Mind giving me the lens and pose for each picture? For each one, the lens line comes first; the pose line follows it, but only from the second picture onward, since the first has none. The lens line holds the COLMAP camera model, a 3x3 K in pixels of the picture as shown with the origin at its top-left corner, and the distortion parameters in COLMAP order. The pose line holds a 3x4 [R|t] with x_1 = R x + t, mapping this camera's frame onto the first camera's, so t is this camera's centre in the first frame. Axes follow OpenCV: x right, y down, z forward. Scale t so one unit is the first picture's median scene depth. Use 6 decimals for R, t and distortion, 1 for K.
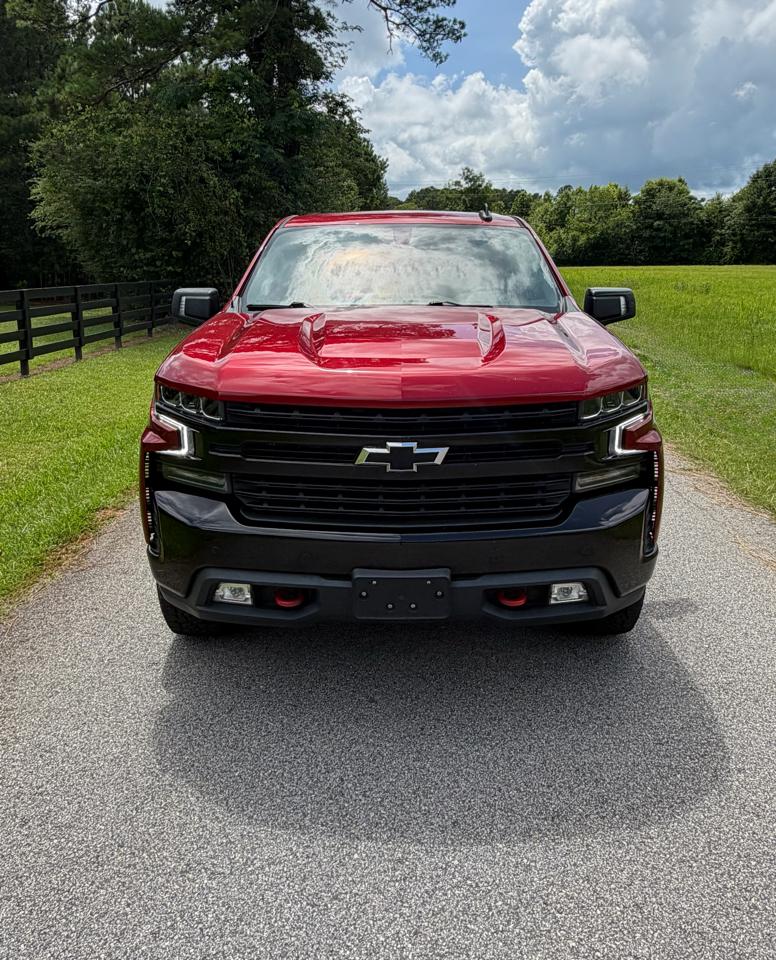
lens RADIAL K [[795.5, 0, 407.3], [0, 795.5, 445.0], [0, 0, 1]] dist [-0.072747, 0.061642]
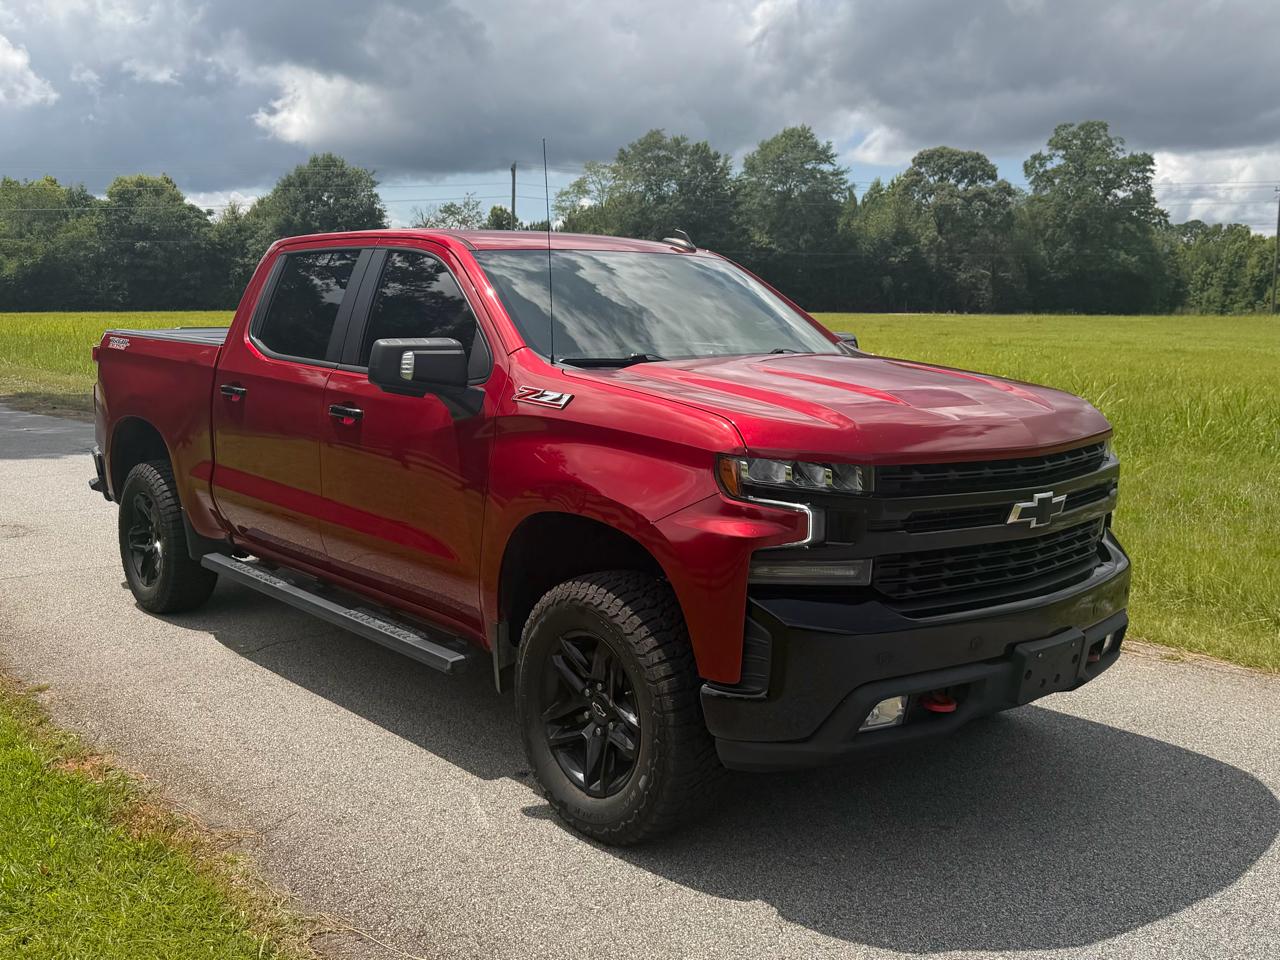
lens RADIAL K [[1235.4, 0, 640.0], [0, 1235.4, 480.0], [0, 0, 1]] dist [0.096633, -0.235407]
pose [[0.735586, -0.080095, 0.672679, -0.222539], [0.140806, 0.989376, -0.036170, -0.005345], [-0.662636, 0.121324, 0.739050, 0.043036]]
